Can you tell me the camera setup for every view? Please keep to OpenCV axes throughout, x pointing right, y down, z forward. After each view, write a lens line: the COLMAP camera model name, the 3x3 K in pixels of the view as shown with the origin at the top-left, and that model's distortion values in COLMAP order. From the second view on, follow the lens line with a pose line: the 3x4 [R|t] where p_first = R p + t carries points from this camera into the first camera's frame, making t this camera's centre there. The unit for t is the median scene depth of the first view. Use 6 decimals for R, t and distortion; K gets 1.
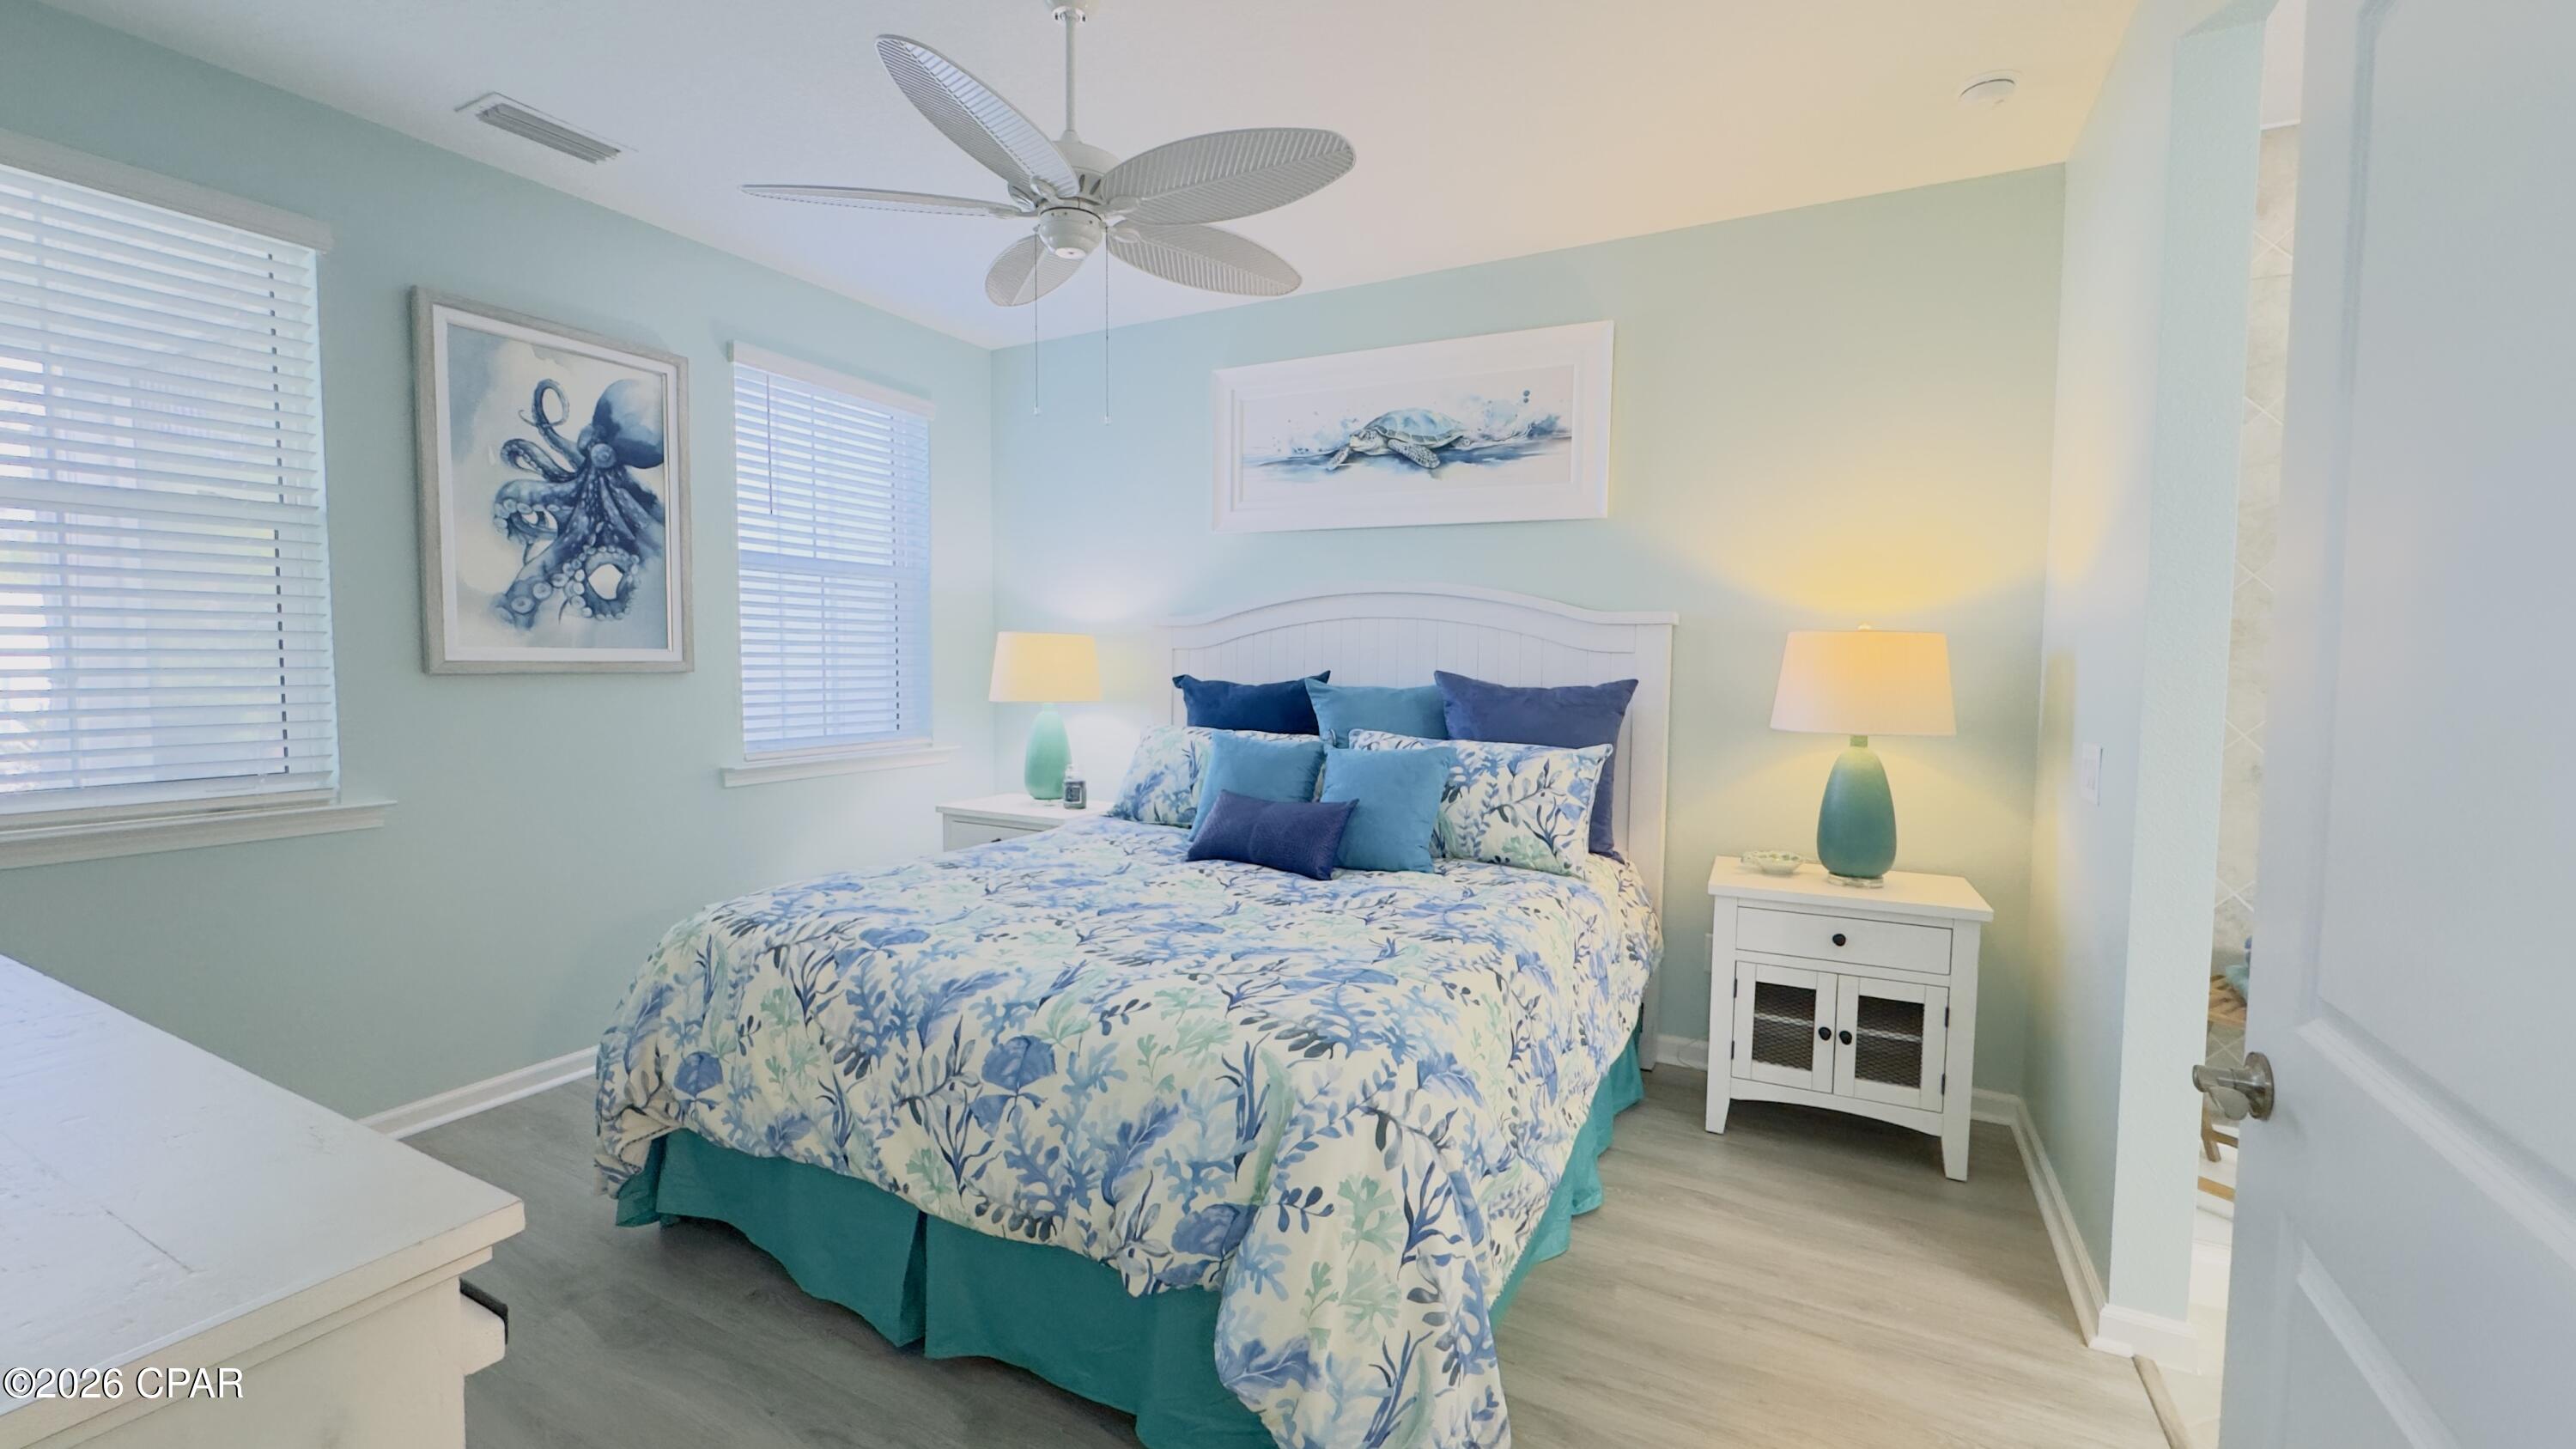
lens RADIAL K [[1029.4, 0, 1293.6], [0, 1029.4, 721.8], [0, 0, 1]] dist [-0.002945, 0.000248]
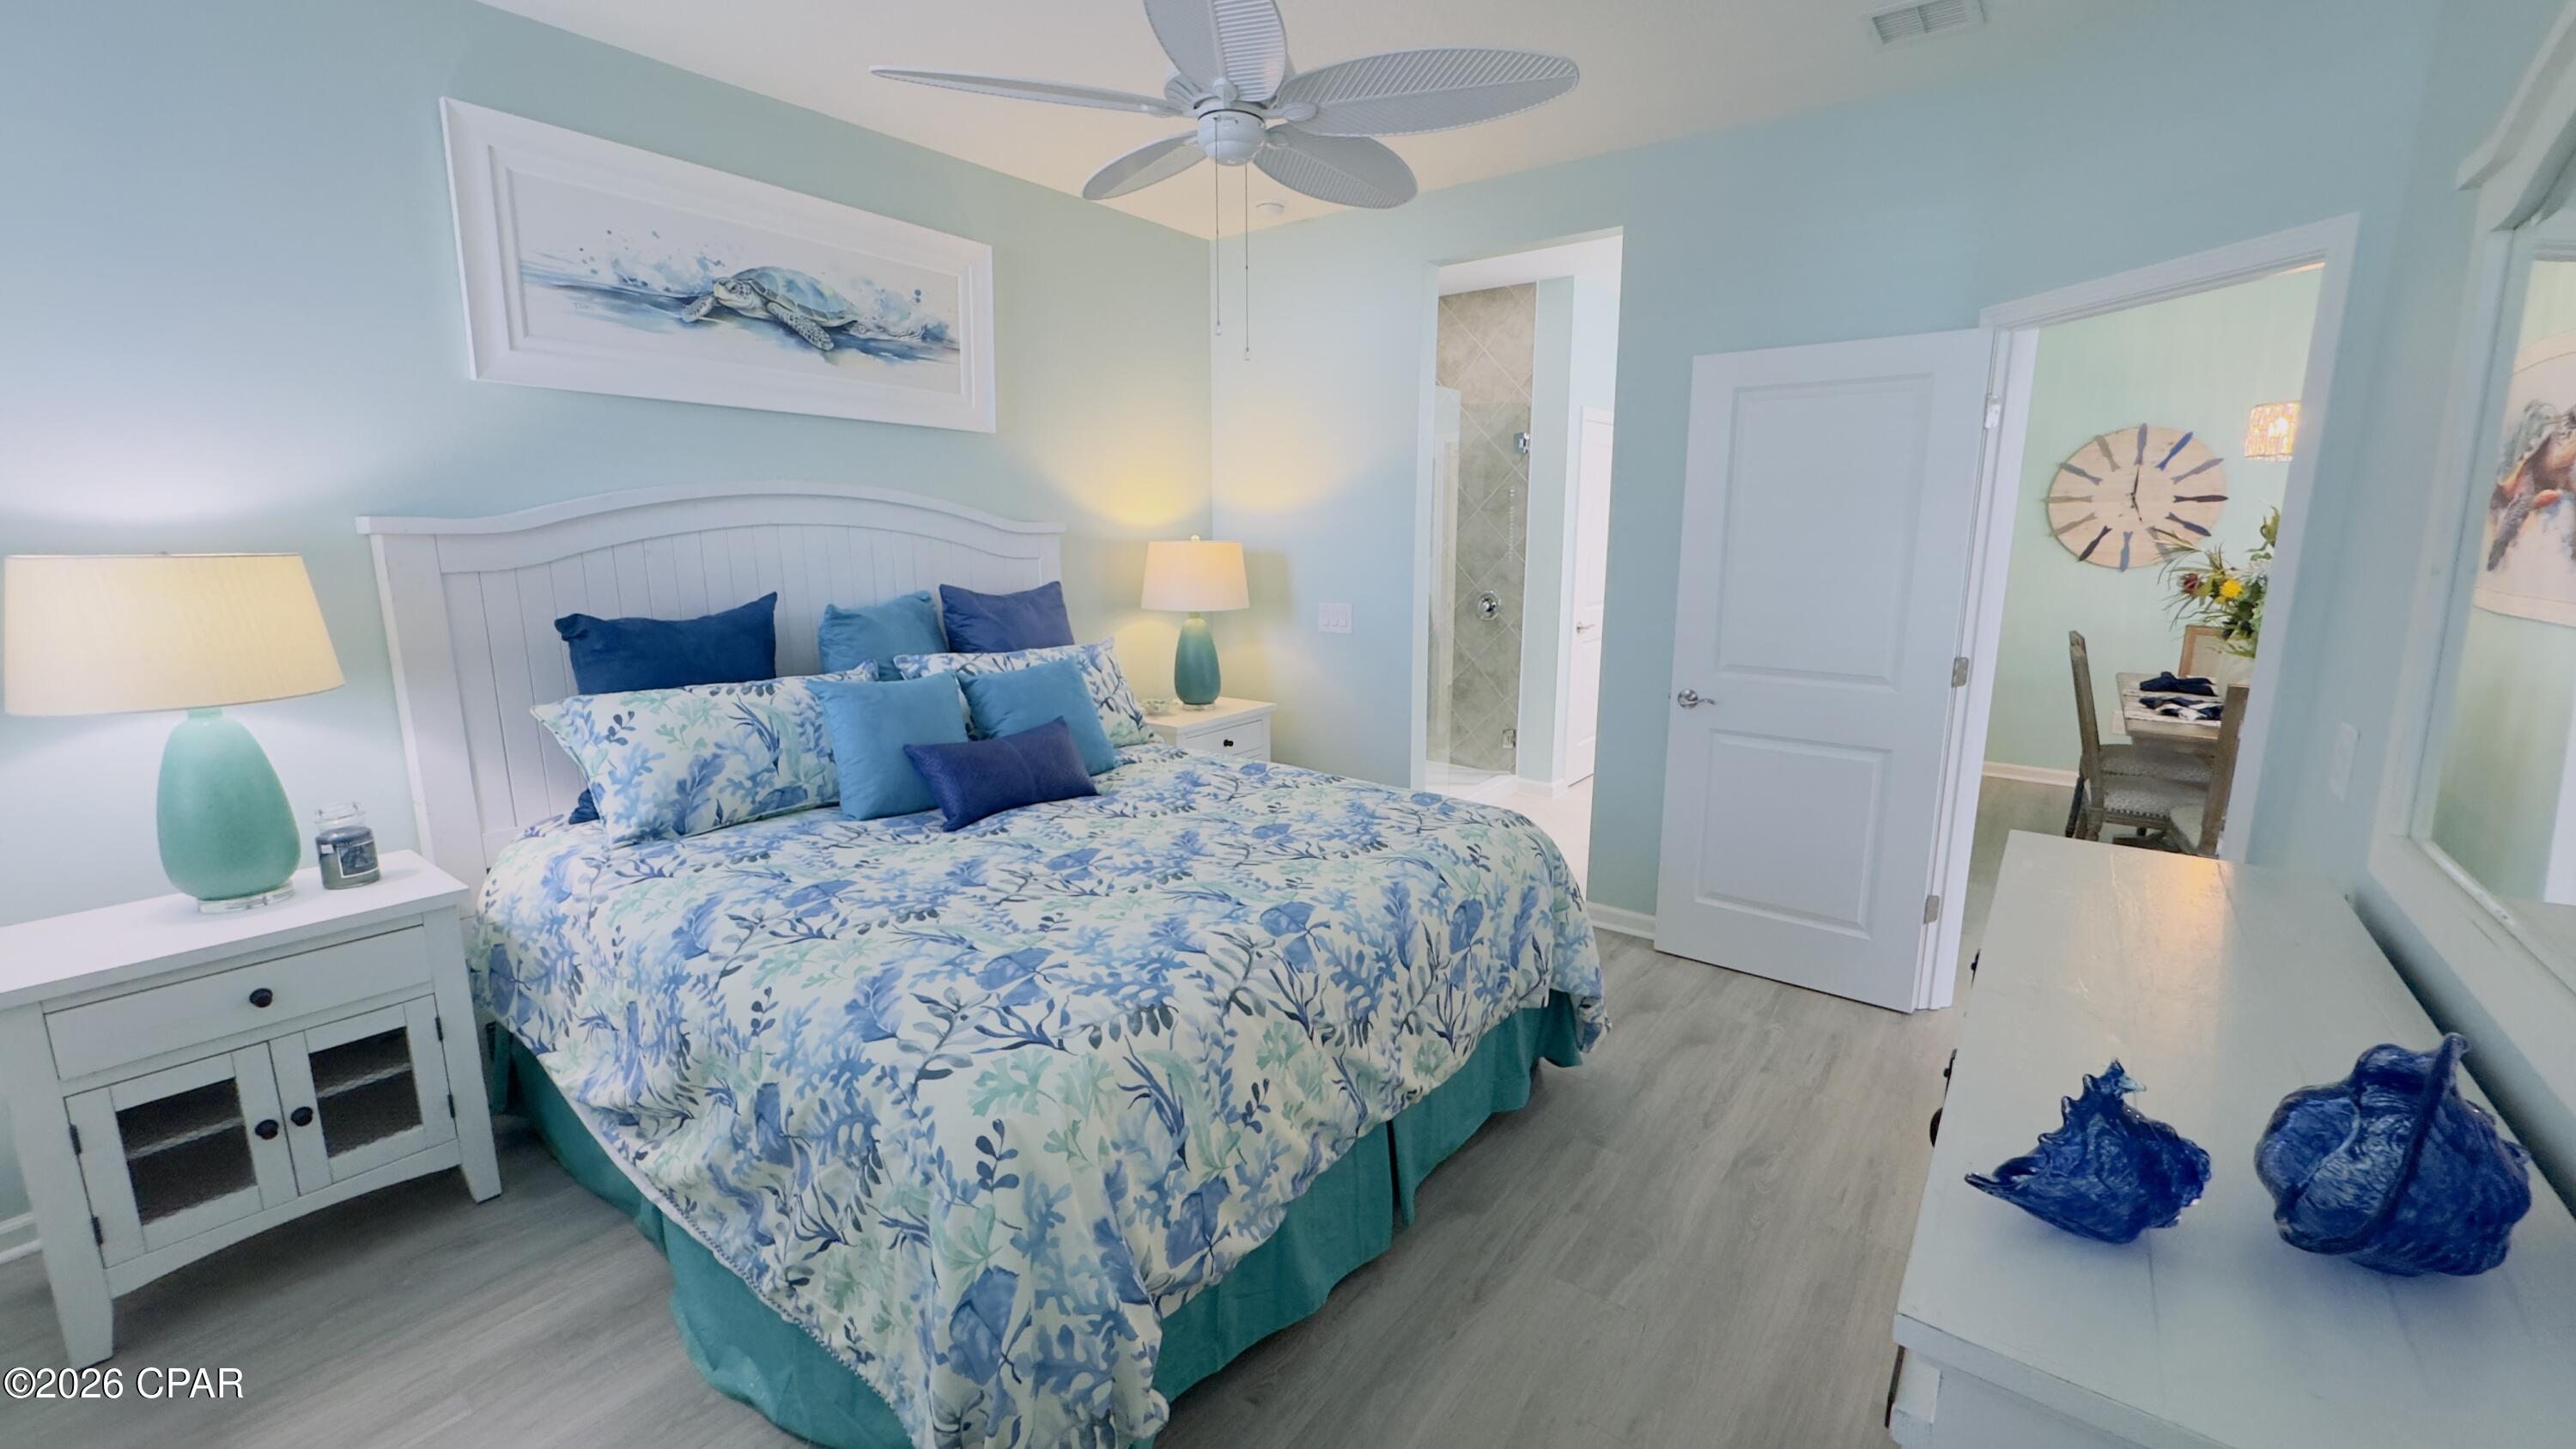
lens RADIAL K [[1029.4, 0, 1293.6], [0, 1029.4, 721.8], [0, 0, 1]] dist [-0.002945, 0.000248]
pose [[0.163026, -0.193147, 0.967531, -0.740688], [0.059347, 0.980795, 0.185795, -0.080258], [-0.984835, 0.027130, 0.171357, 0.494348]]
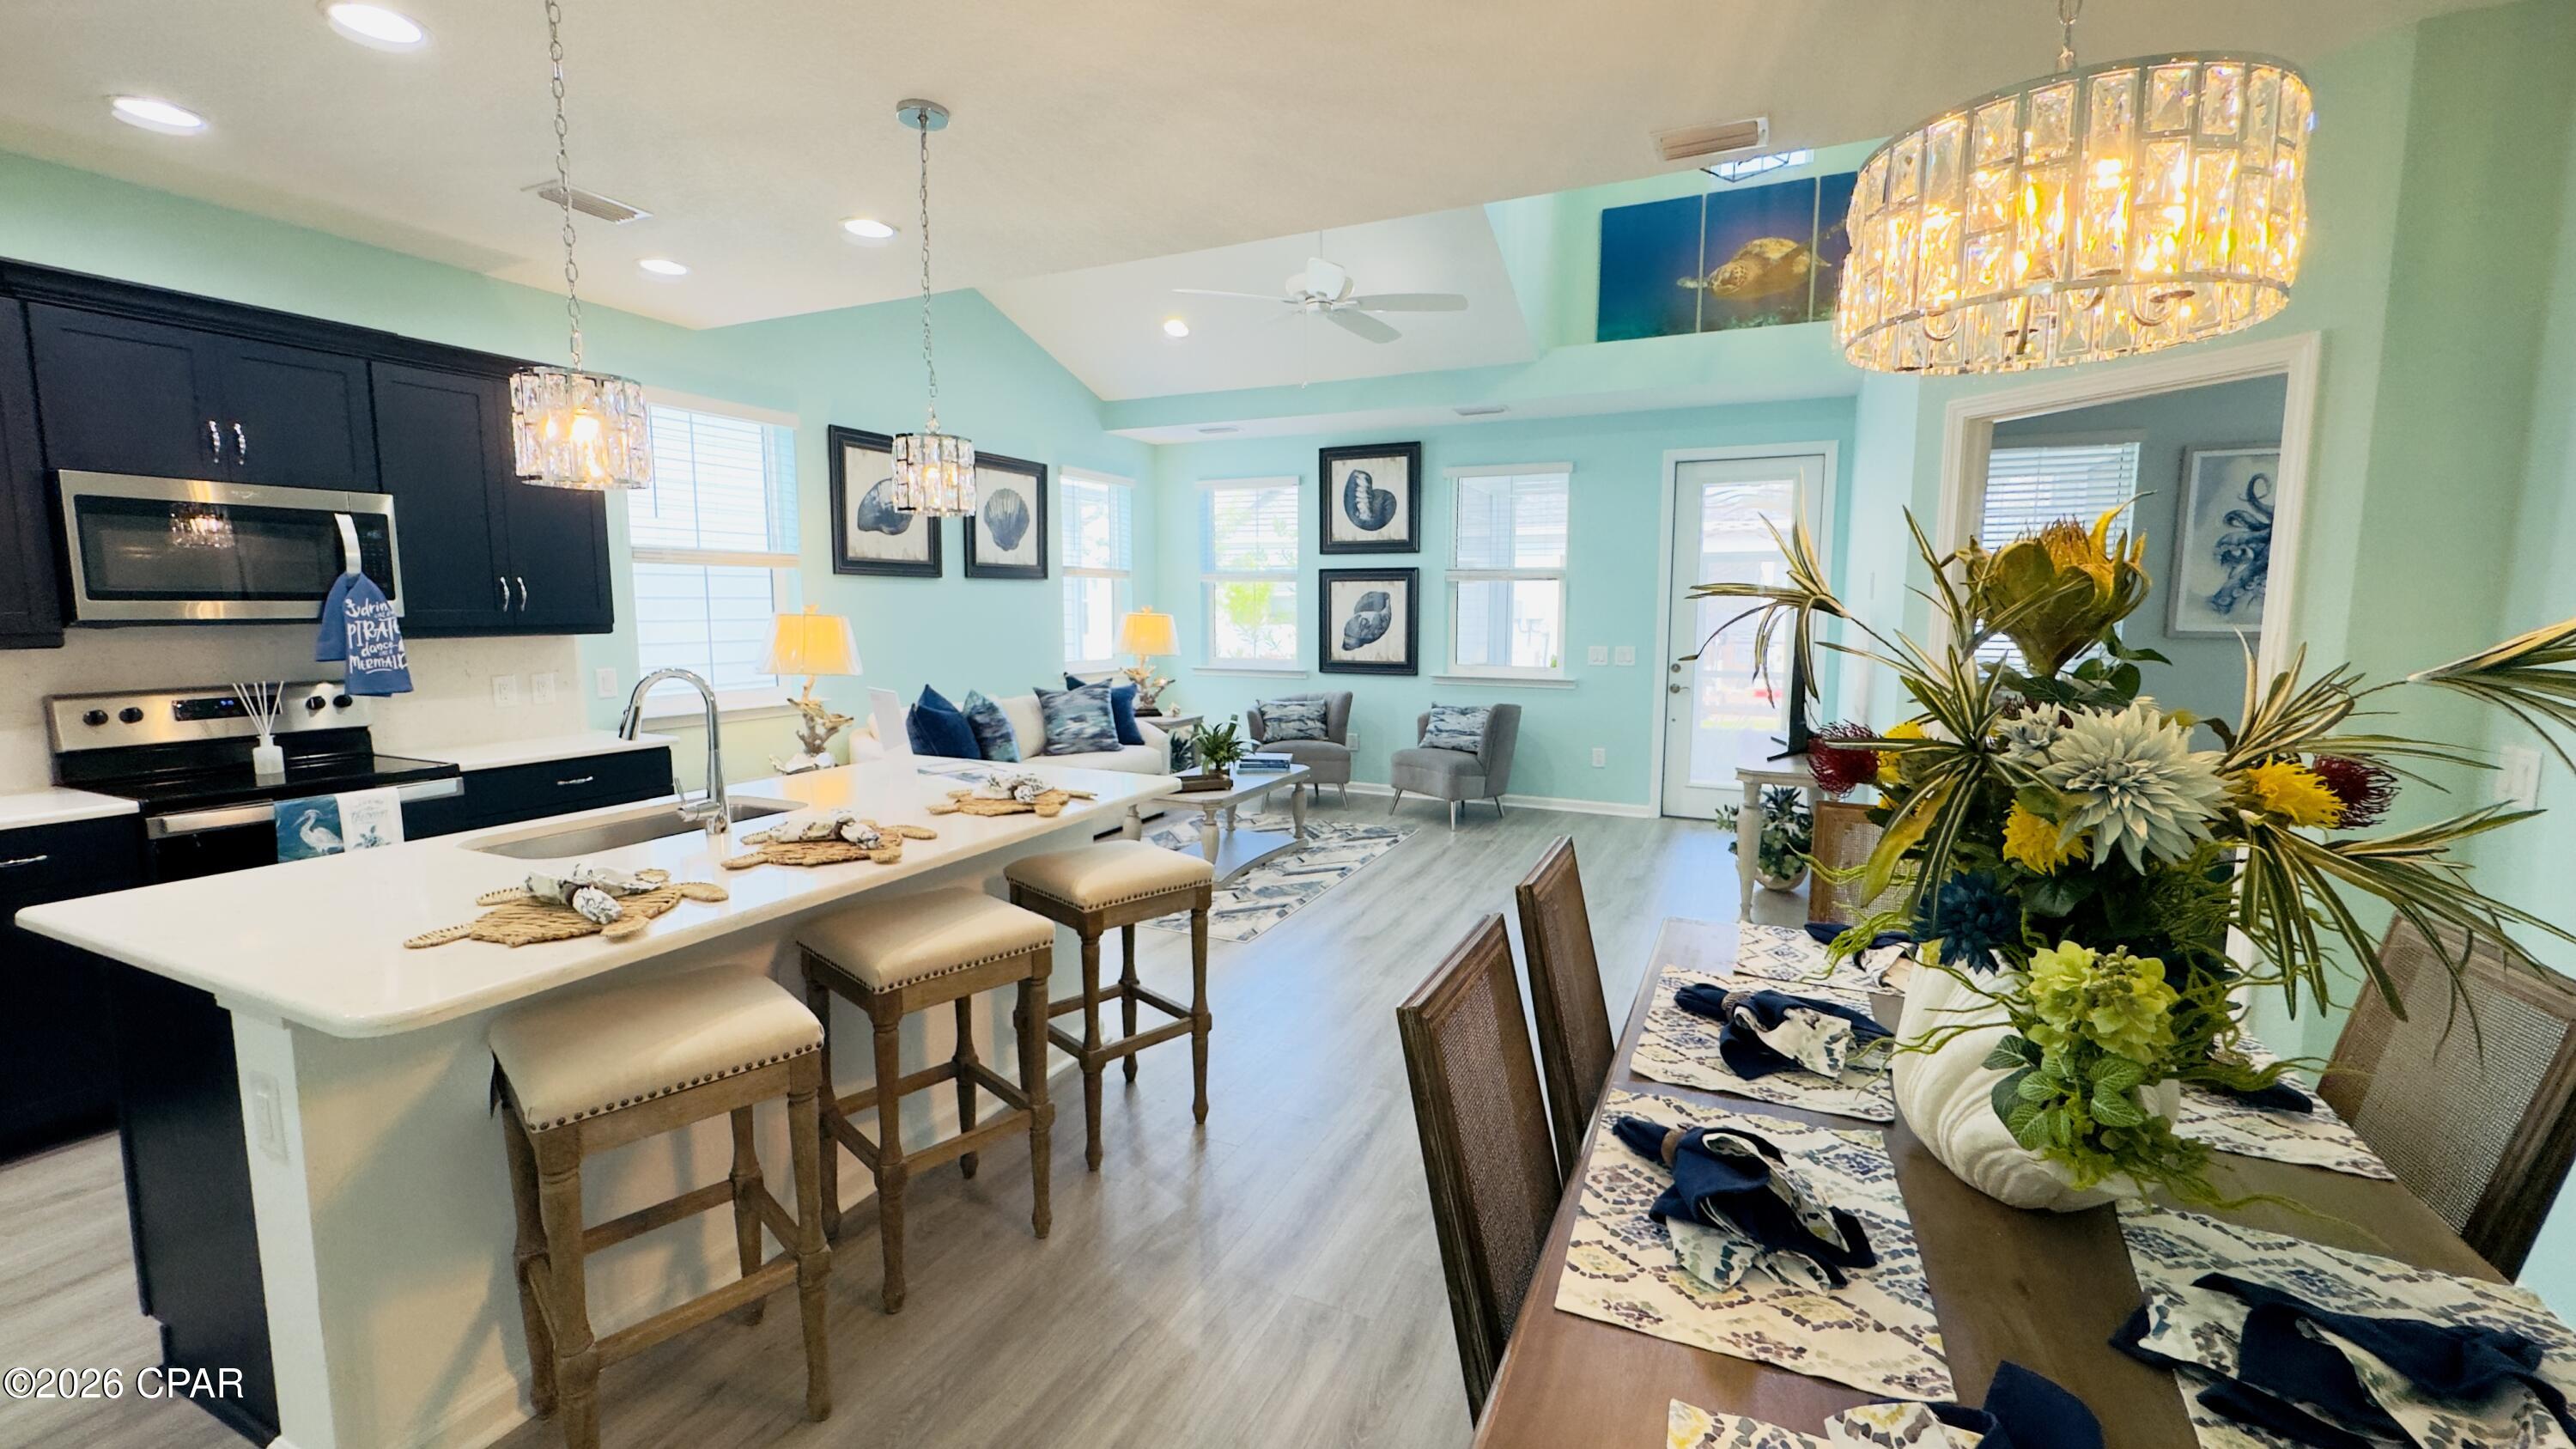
lens RADIAL K [[1029.4, 0, 1293.6], [0, 1029.4, 721.8], [0, 0, 1]] dist [-0.002945, 0.000248]
pose [[0.045982, 0.107657, -0.993124, 0.885124], [-0.061275, 0.992608, 0.104764, 0.009780], [0.997061, 0.056036, 0.052238, -0.647614]]
